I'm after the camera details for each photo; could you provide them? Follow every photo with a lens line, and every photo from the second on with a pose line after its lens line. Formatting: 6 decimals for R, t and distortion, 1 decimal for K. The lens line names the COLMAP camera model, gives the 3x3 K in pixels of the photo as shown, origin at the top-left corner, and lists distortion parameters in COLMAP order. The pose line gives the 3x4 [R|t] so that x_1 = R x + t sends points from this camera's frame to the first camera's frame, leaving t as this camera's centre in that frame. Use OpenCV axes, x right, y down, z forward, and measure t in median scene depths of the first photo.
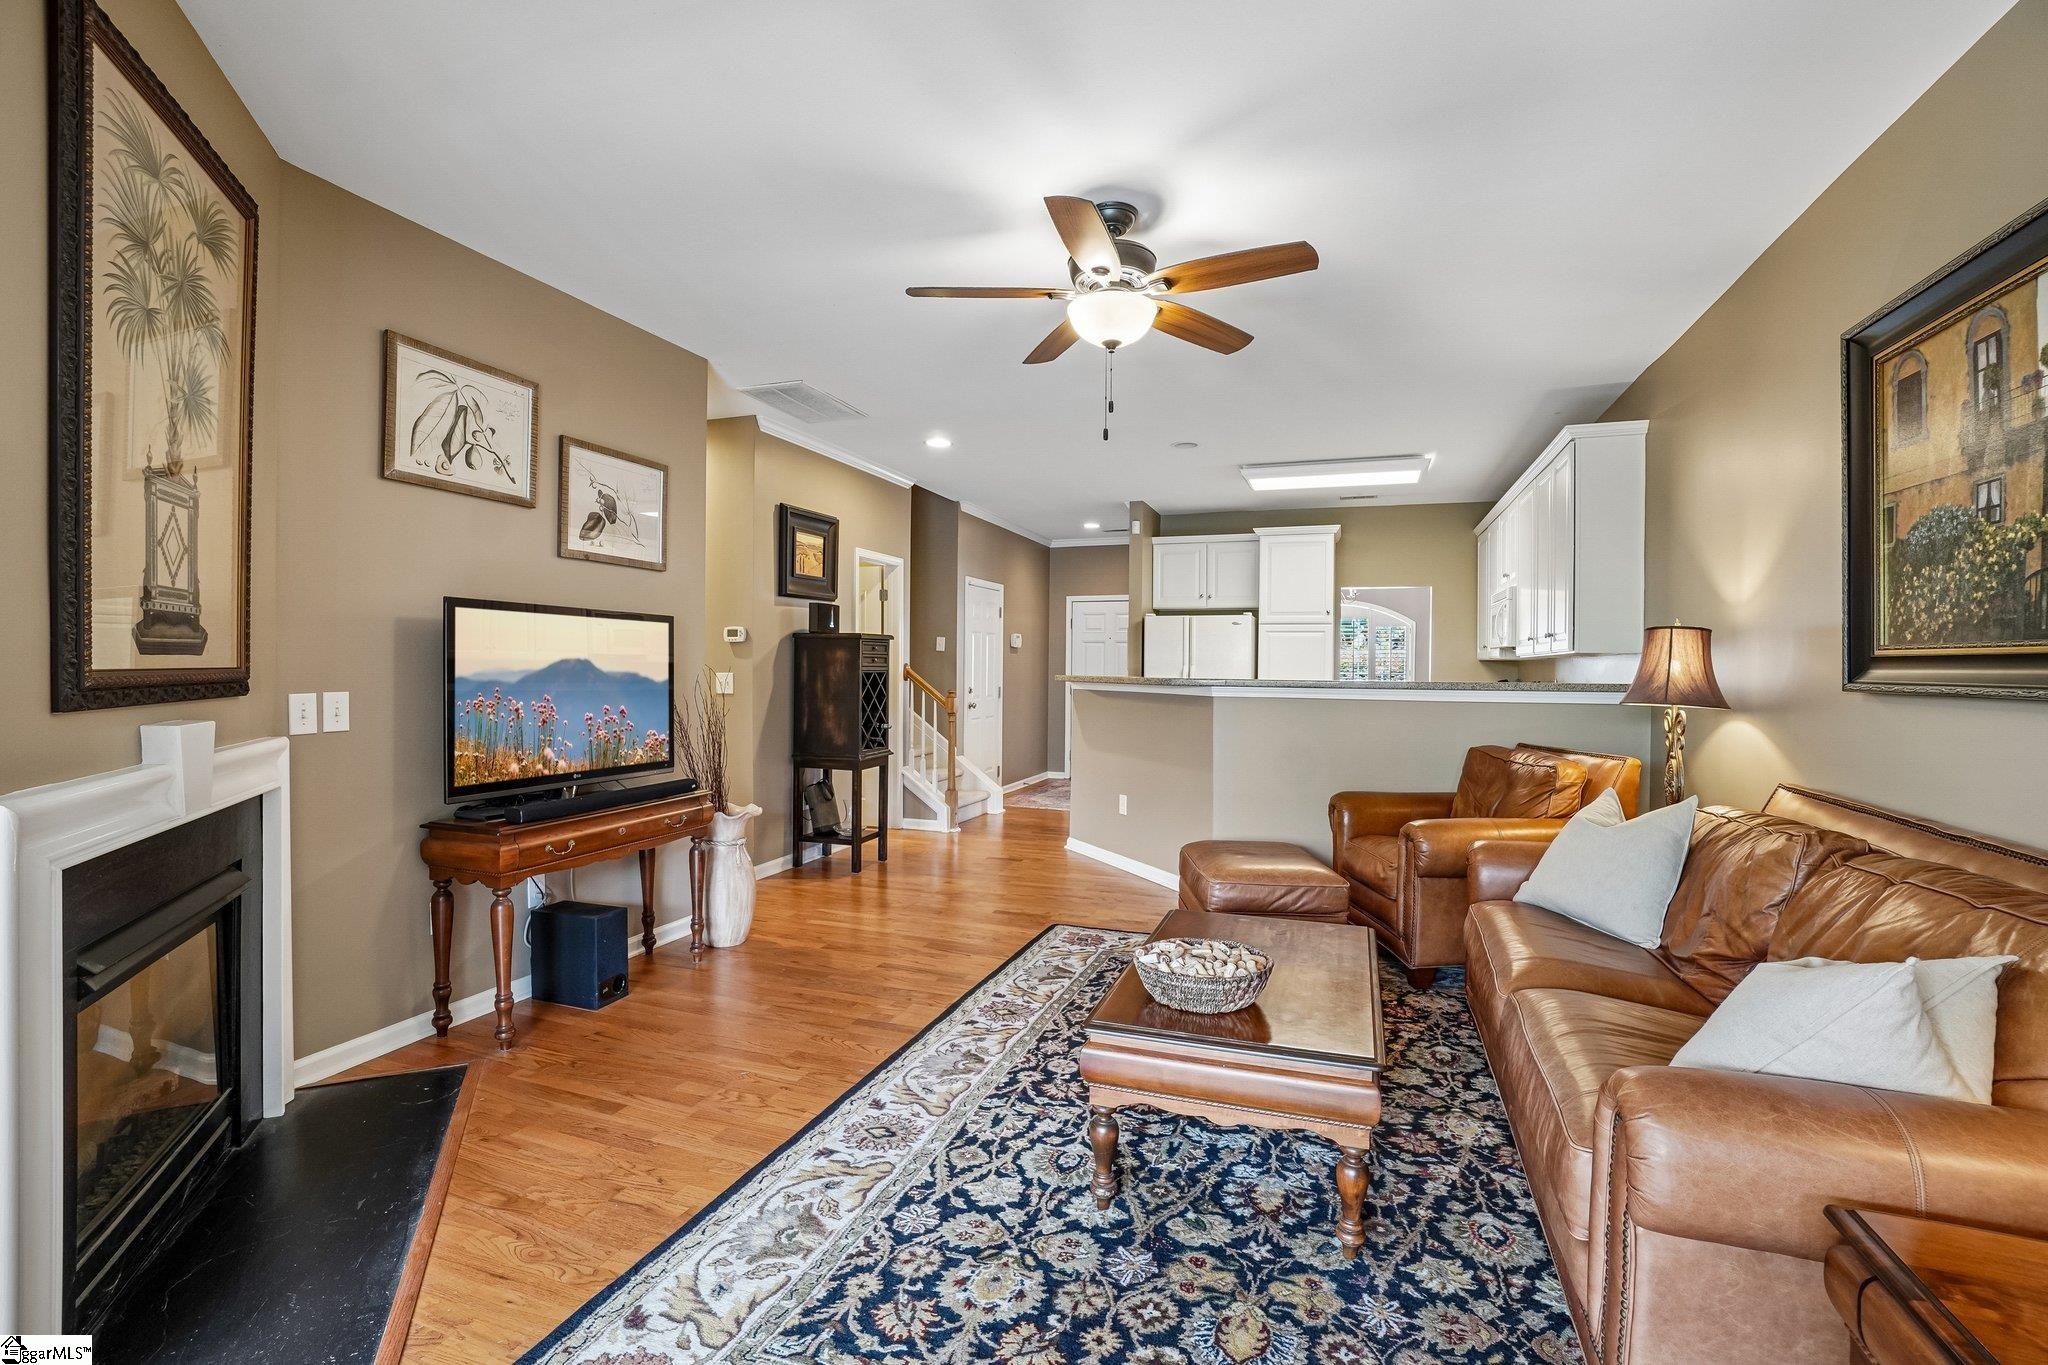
lens RADIAL K [[930.1, 0, 1024.8], [0, 930.1, 665.4], [0, 0, 1]] dist [-0.054768, 0.018000]
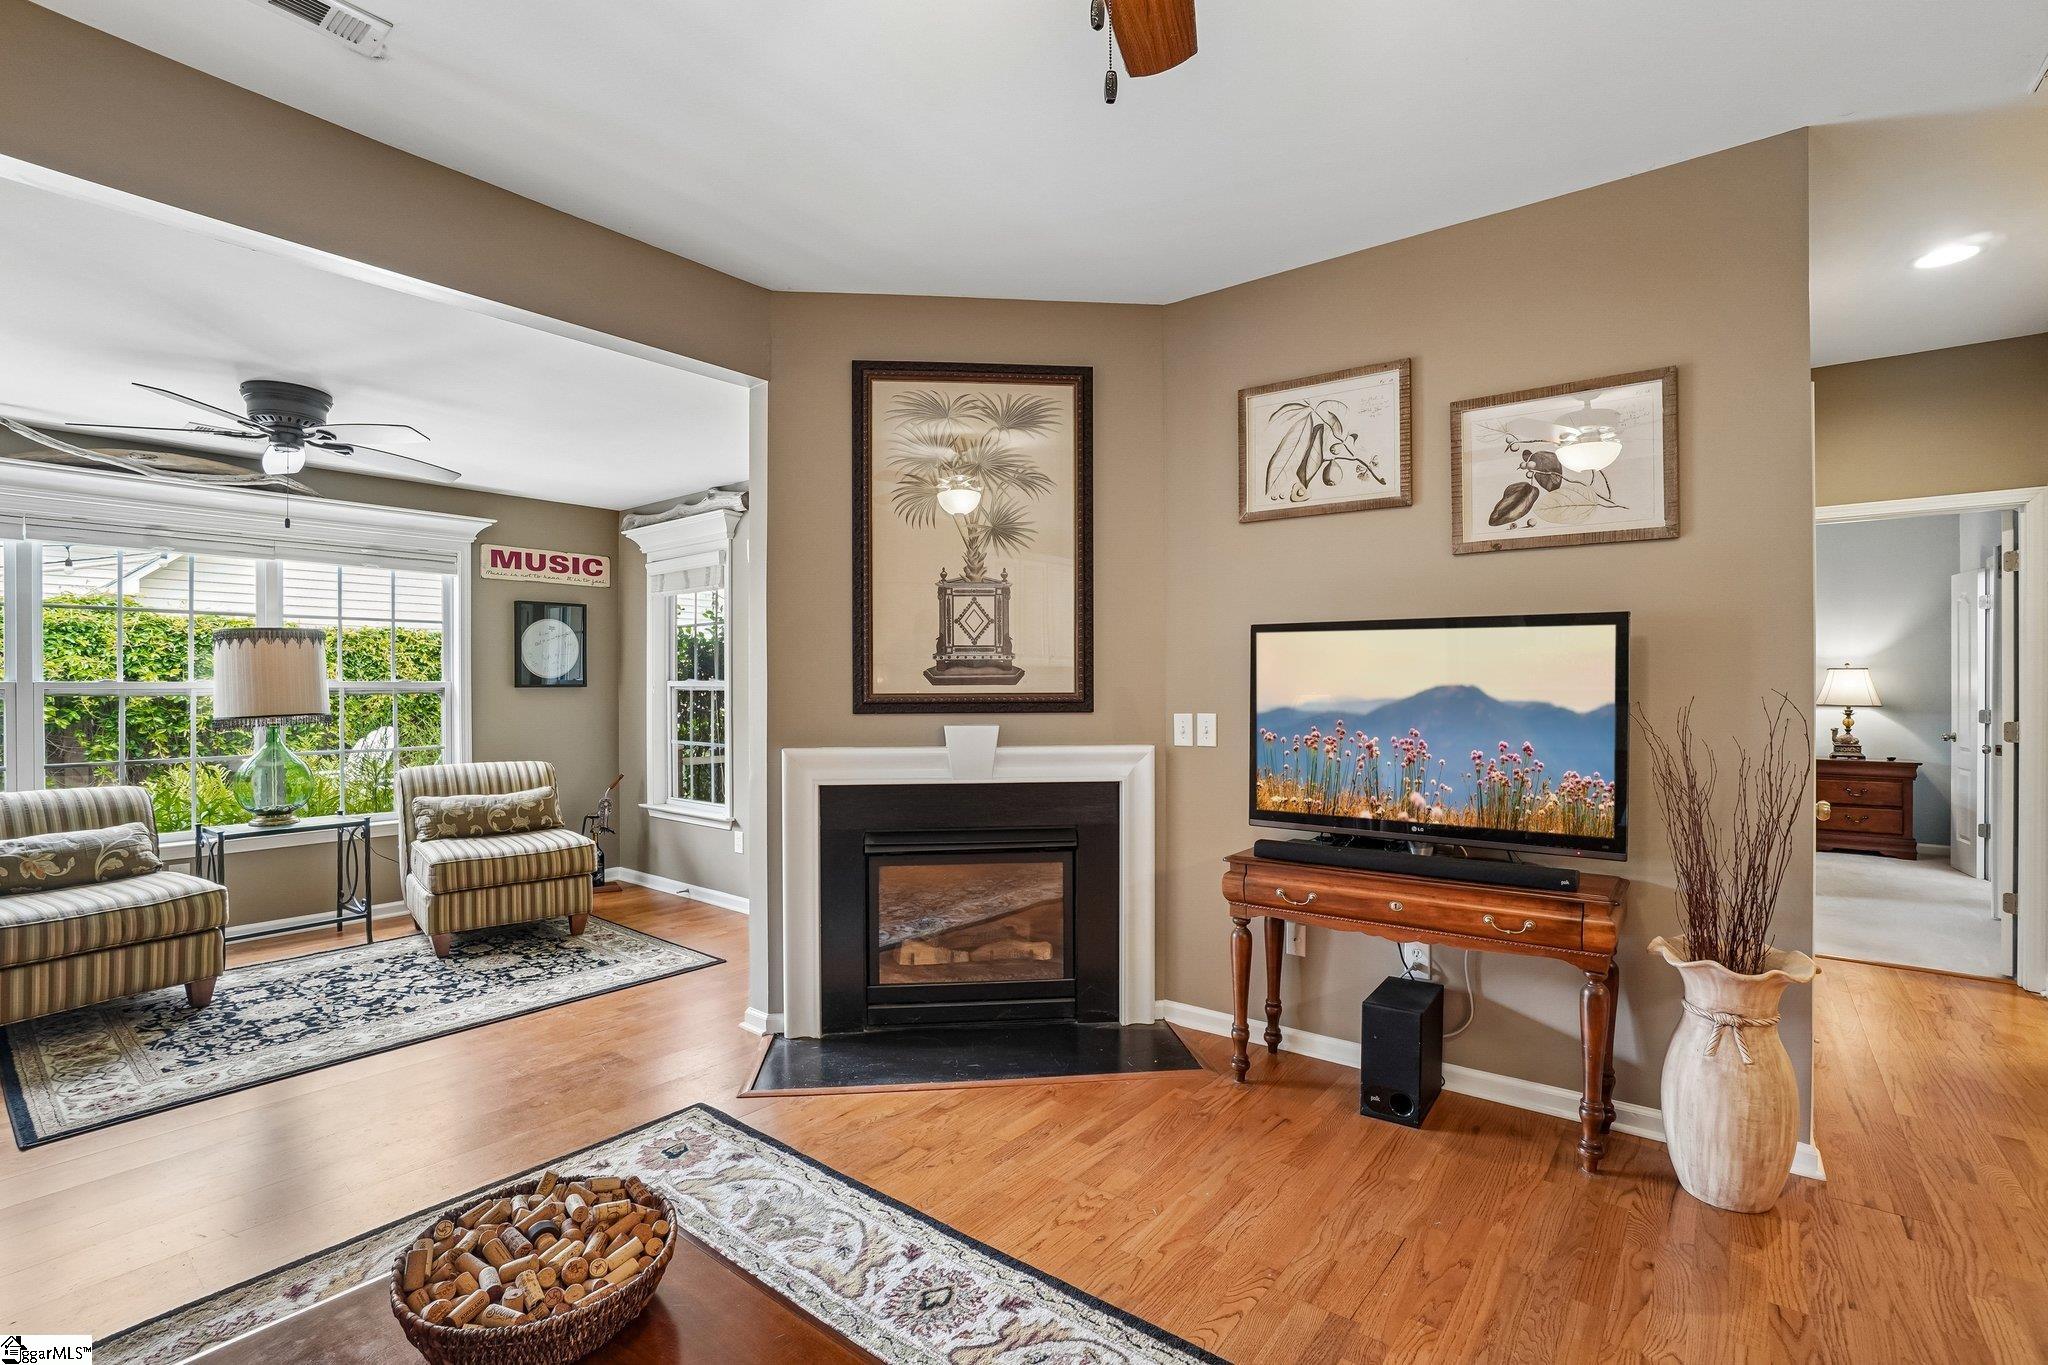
lens RADIAL K [[930.1, 0, 1010.5], [0, 930.1, 689.5], [0, 0, 1]] dist [-0.054768, 0.018000]
pose [[-0.331330, -0.002955, -0.943510, 0.469460], [-0.000496, 0.999996, -0.002957, 0.001356], [0.943515, -0.000512, -0.331330, 1.134076]]
